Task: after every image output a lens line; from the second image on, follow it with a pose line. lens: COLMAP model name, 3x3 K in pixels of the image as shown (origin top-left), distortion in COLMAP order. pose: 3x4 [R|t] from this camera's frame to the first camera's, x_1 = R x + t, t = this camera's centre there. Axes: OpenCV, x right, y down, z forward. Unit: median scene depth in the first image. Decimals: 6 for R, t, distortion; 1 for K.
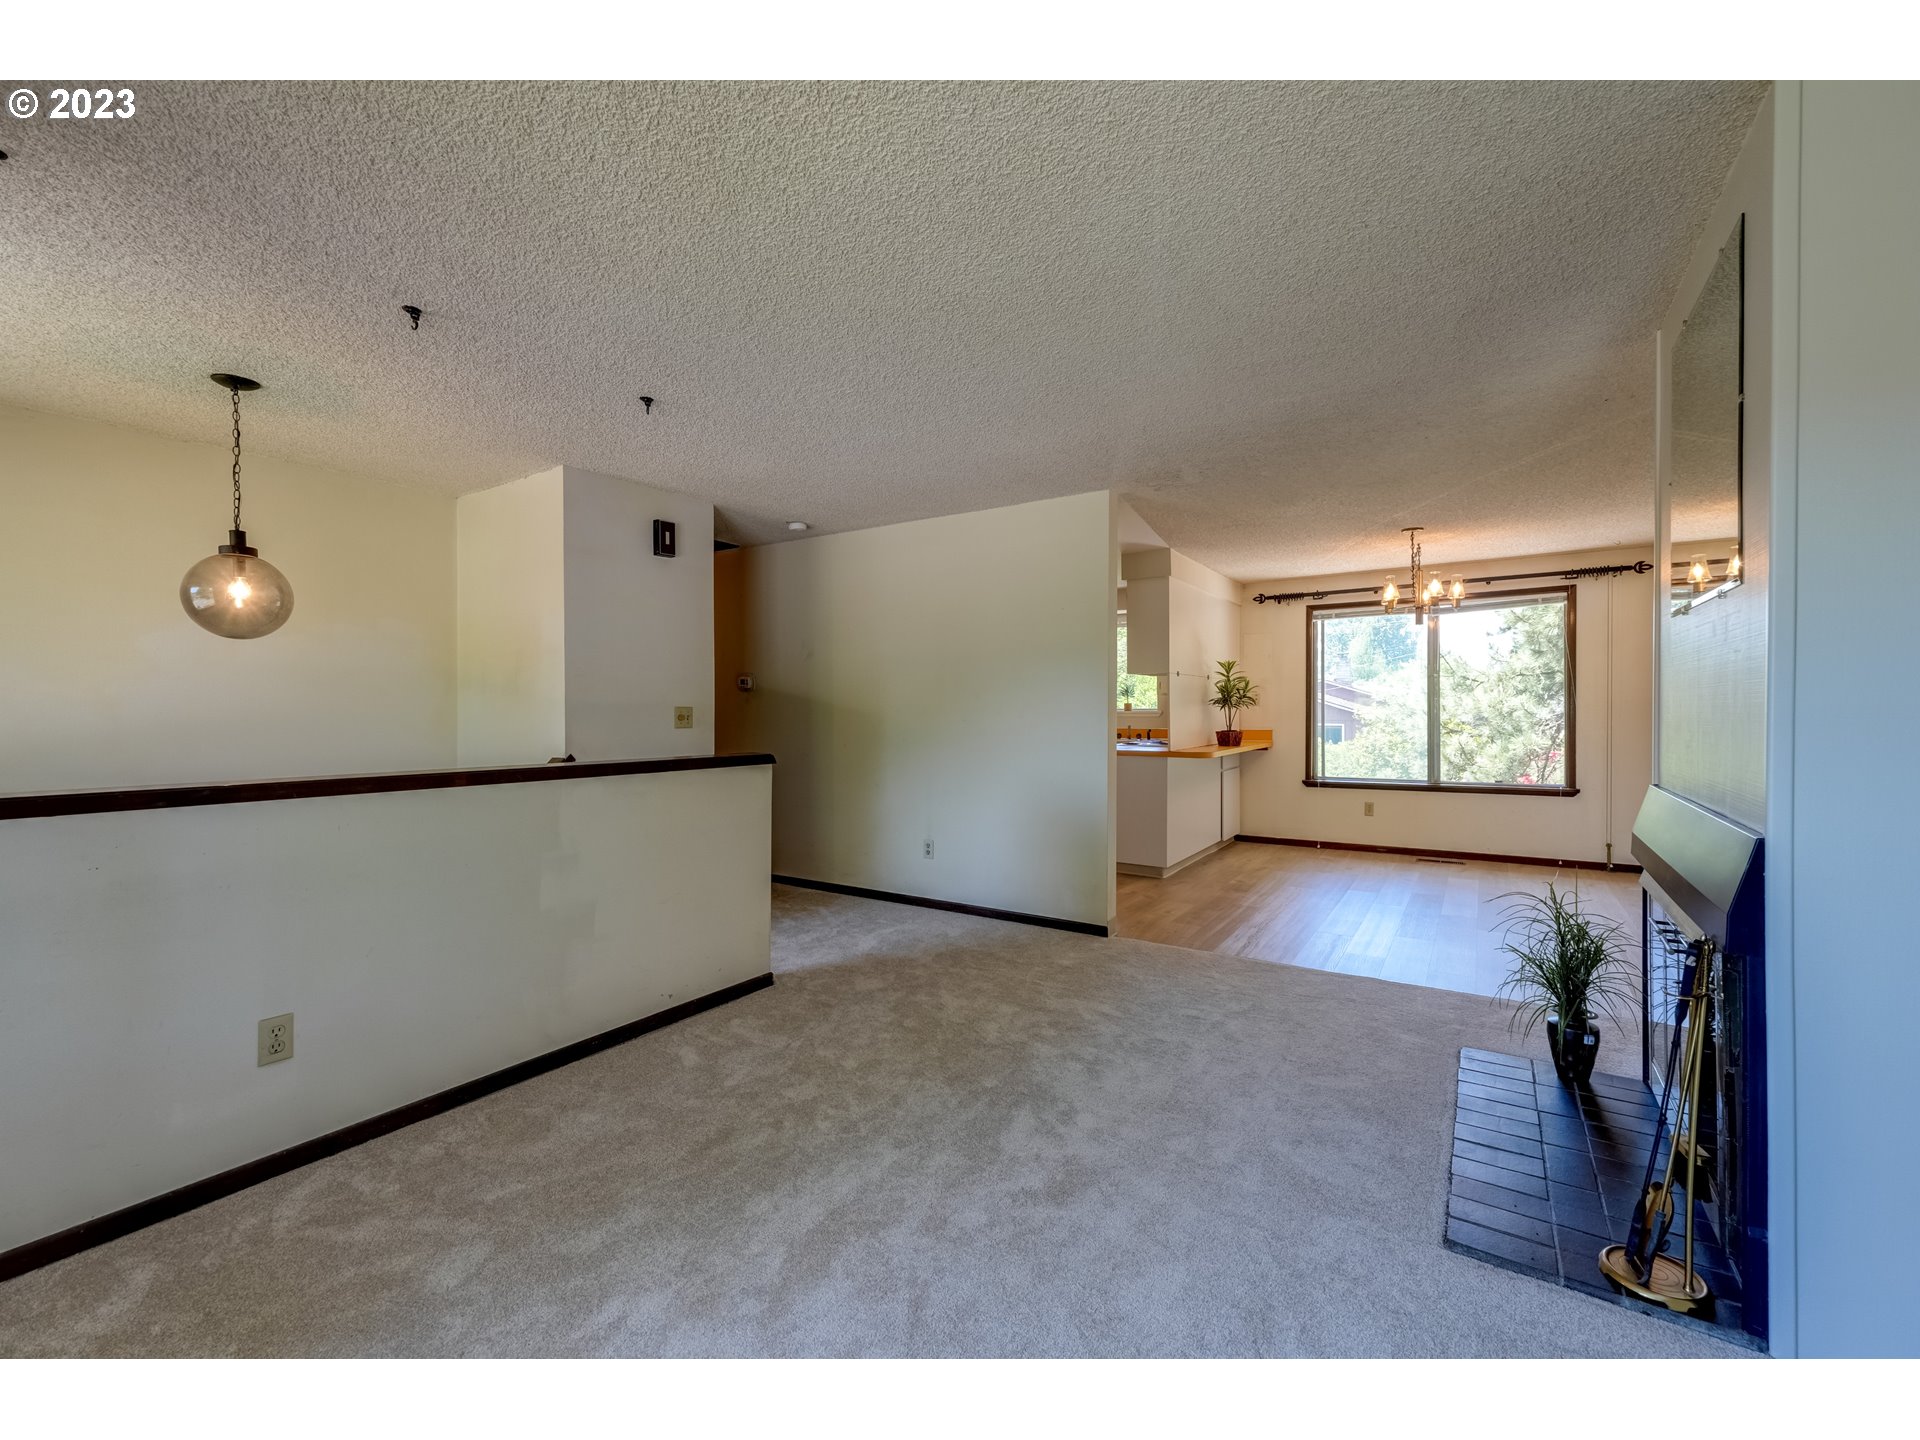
lens RADIAL K [[797.7, 0, 963.7], [0, 797.7, 719.2], [0, 0, 1]] dist [0.000421, -0.000175]
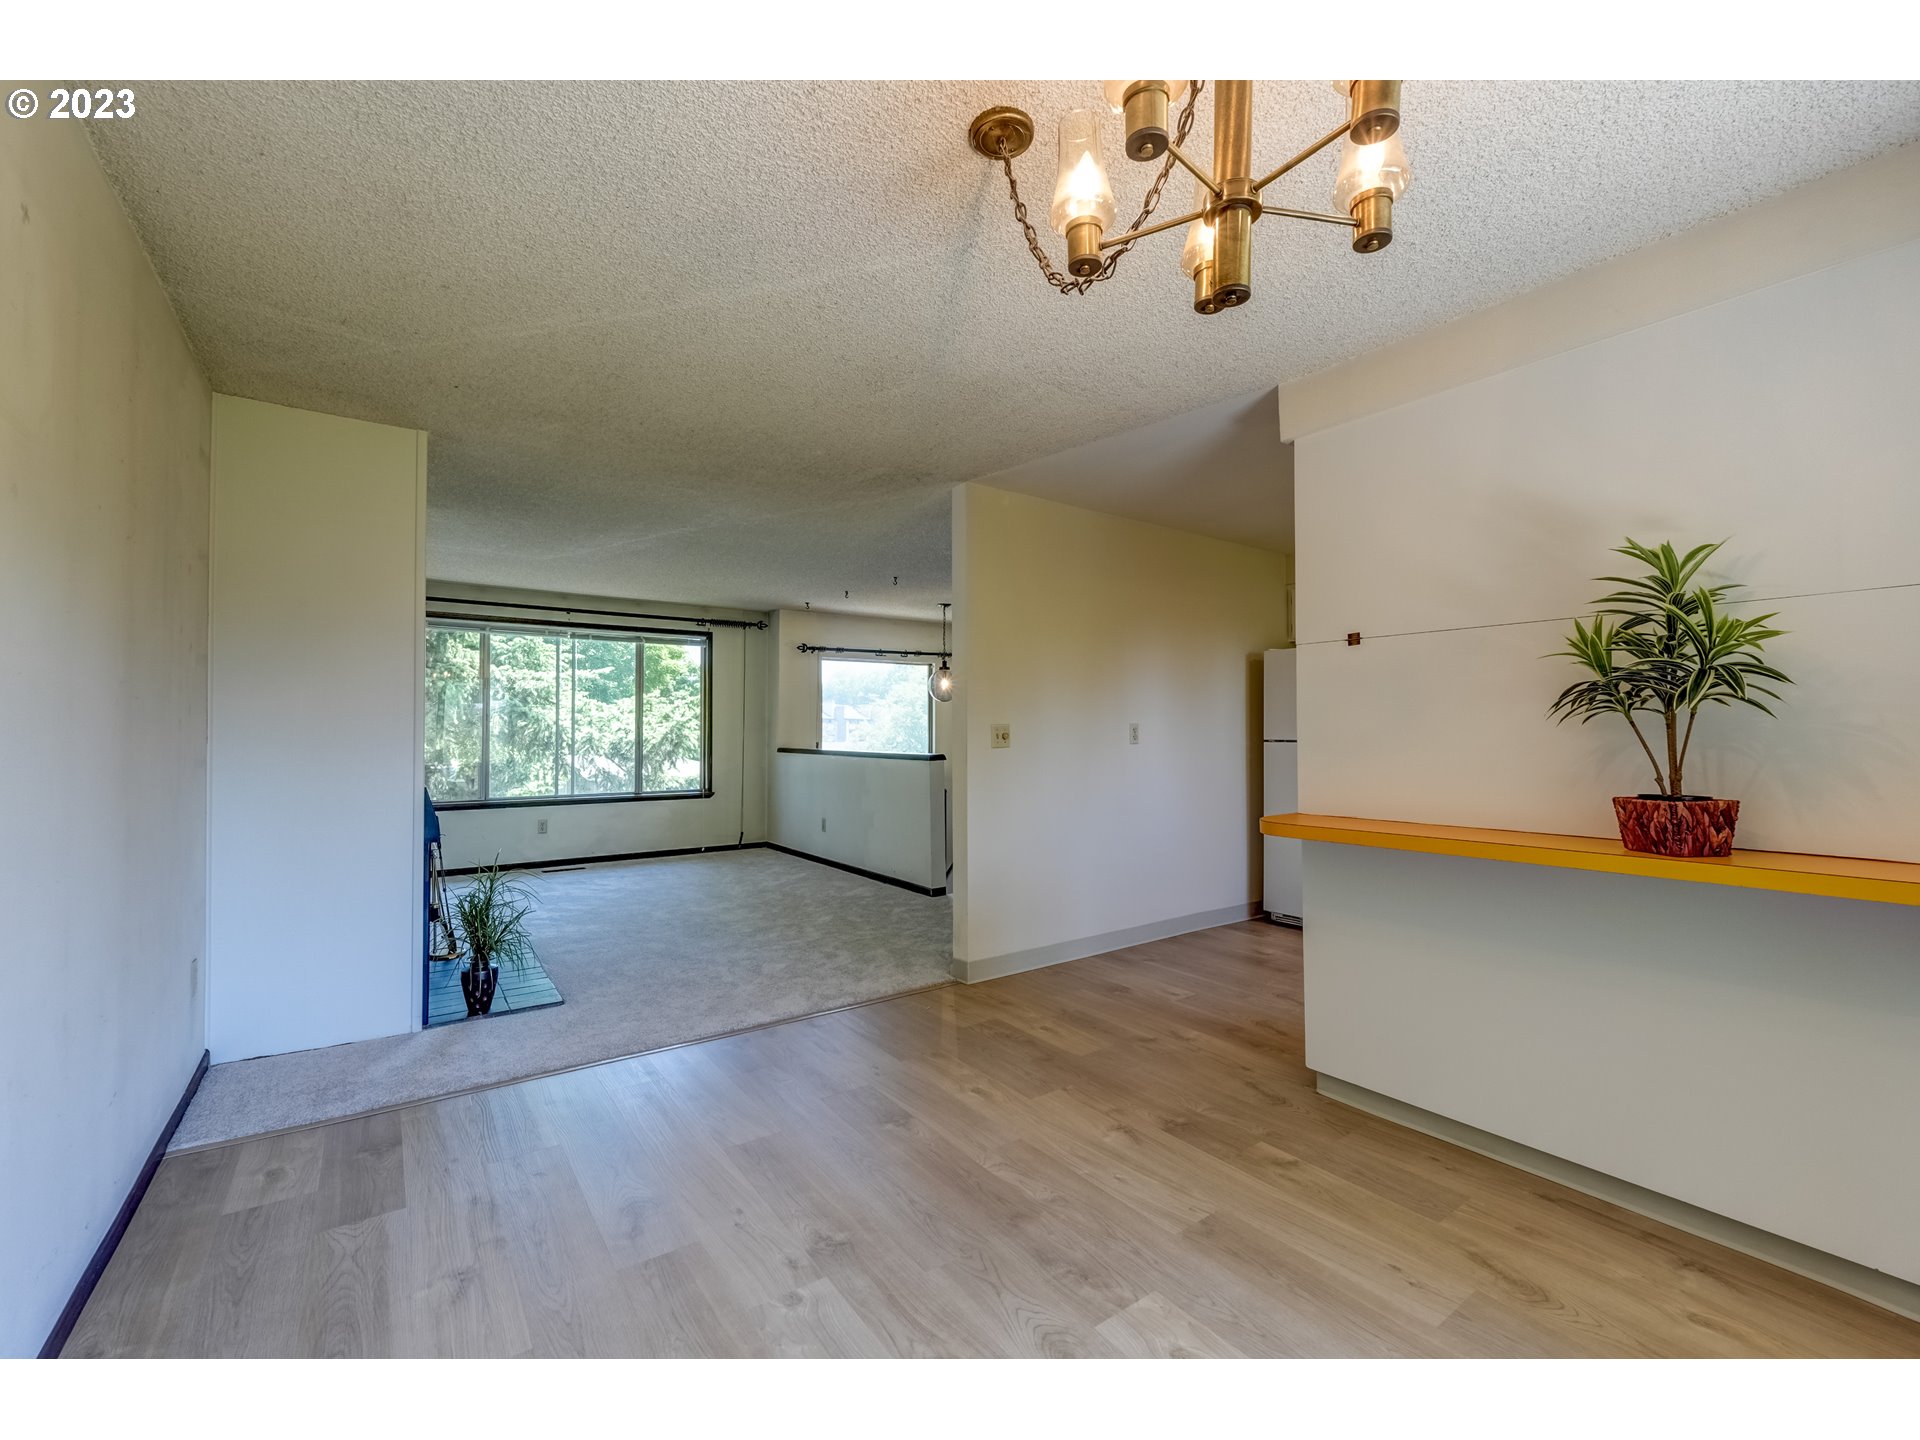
lens RADIAL K [[805.2, 0, 959.9], [0, 805.2, 715.4], [0, 0, 1]] dist [0.000391, -0.000329]
pose [[-0.357570, -0.016479, -0.933741, 0.720755], [-0.008903, 0.999859, -0.014236, -0.007985], [0.933844, 0.003223, -0.357666, 0.923166]]
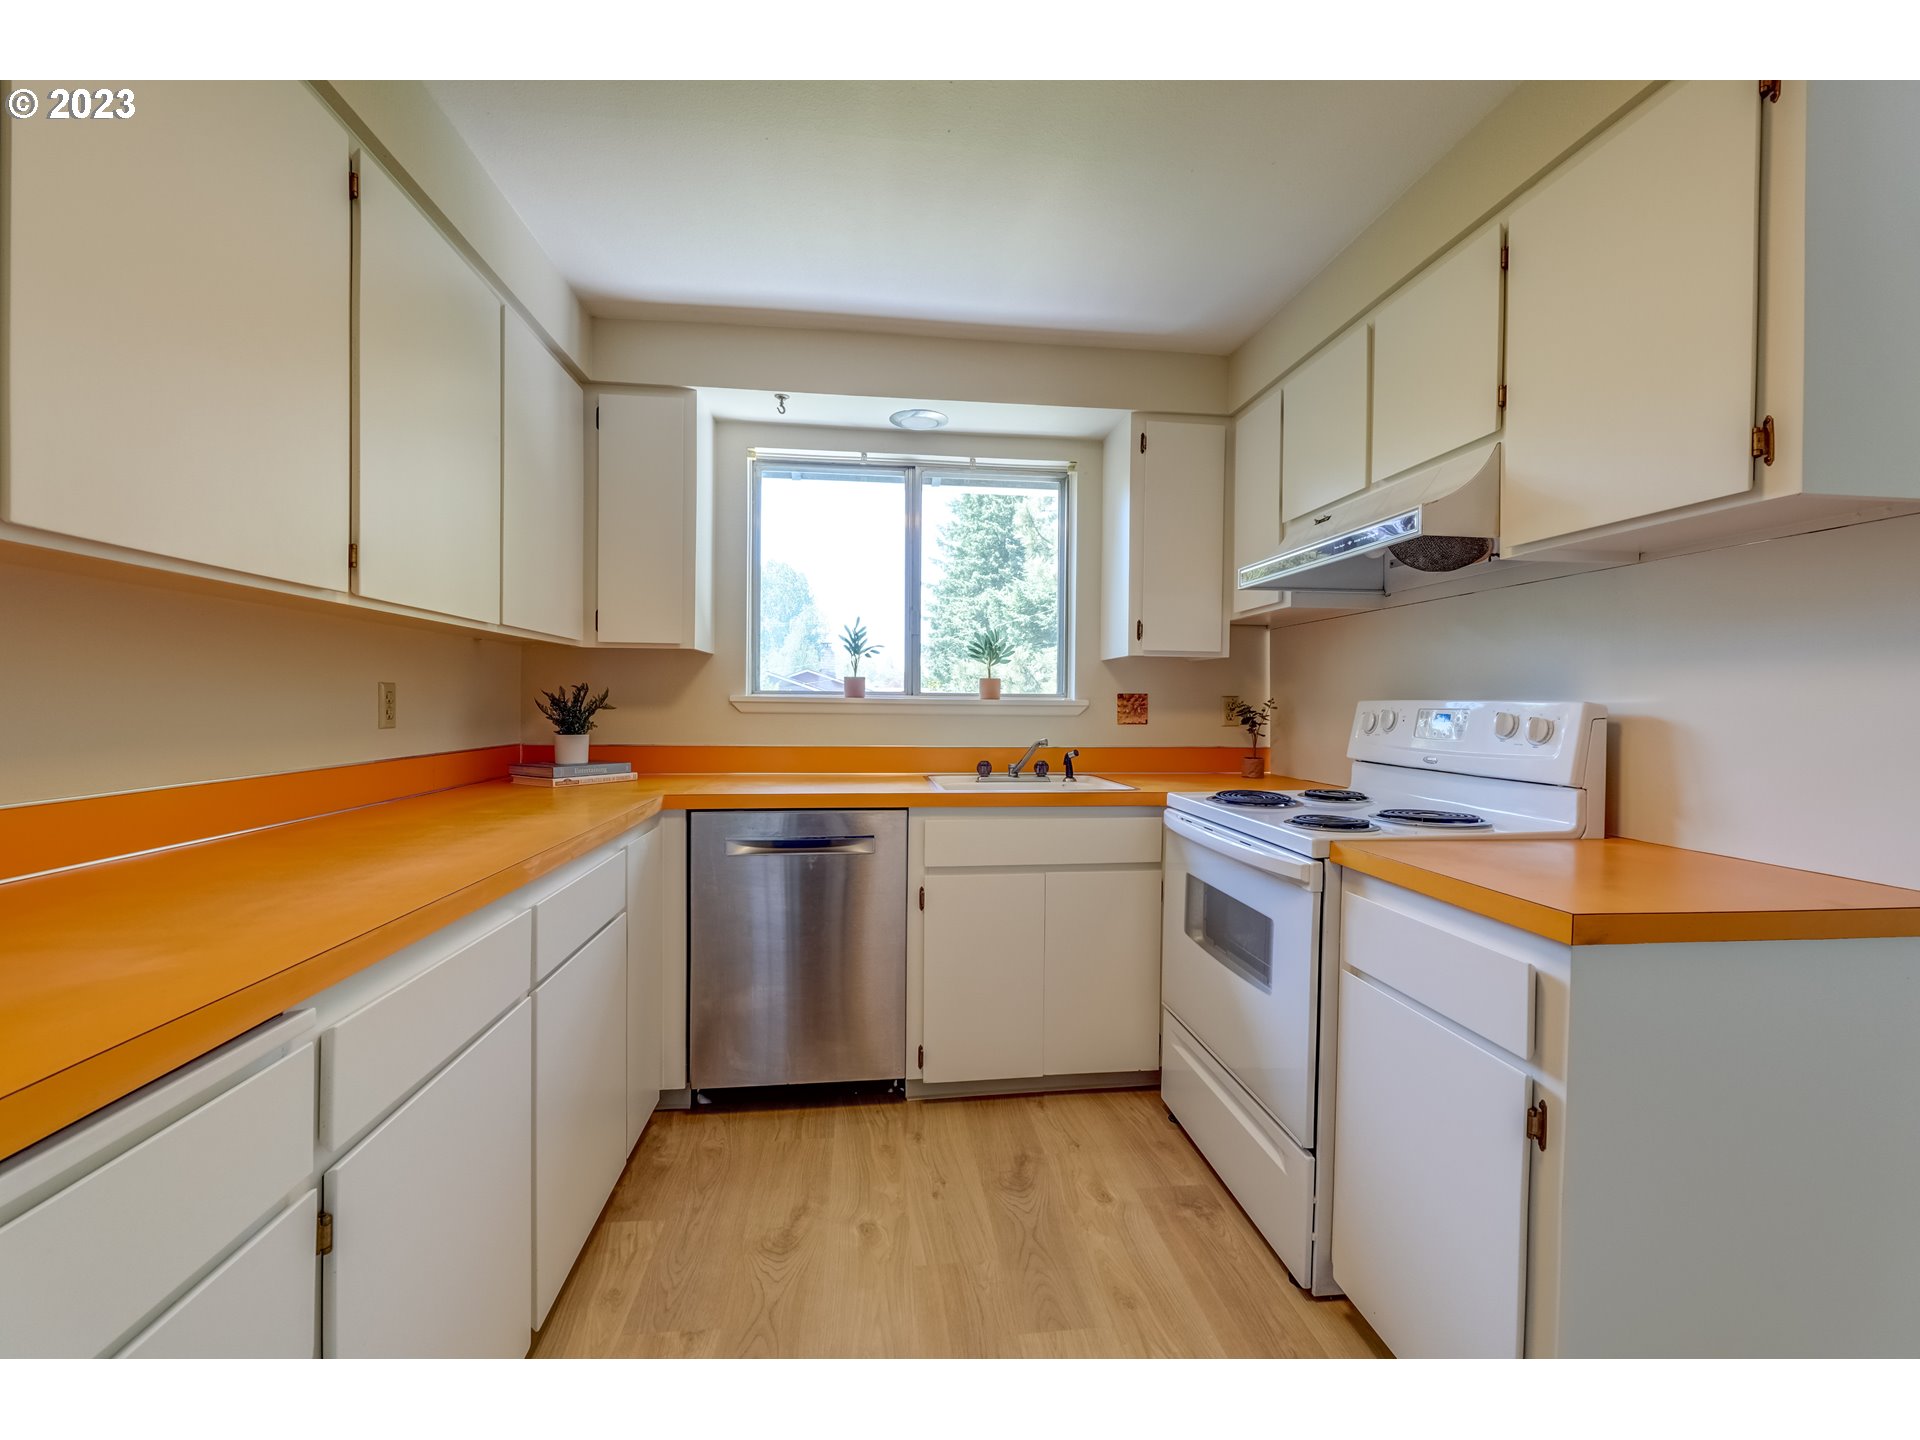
lens RADIAL K [[802.8, 0, 958.8], [0, 802.8, 715.1], [0, 0, 1]] dist [0.000897, -0.000393]
pose [[0.765946, 0.000459, 0.642904, -0.061011], [-0.004052, 0.999983, 0.004114, -0.005830], [-0.642892, -0.005756, 0.765935, 0.942830]]
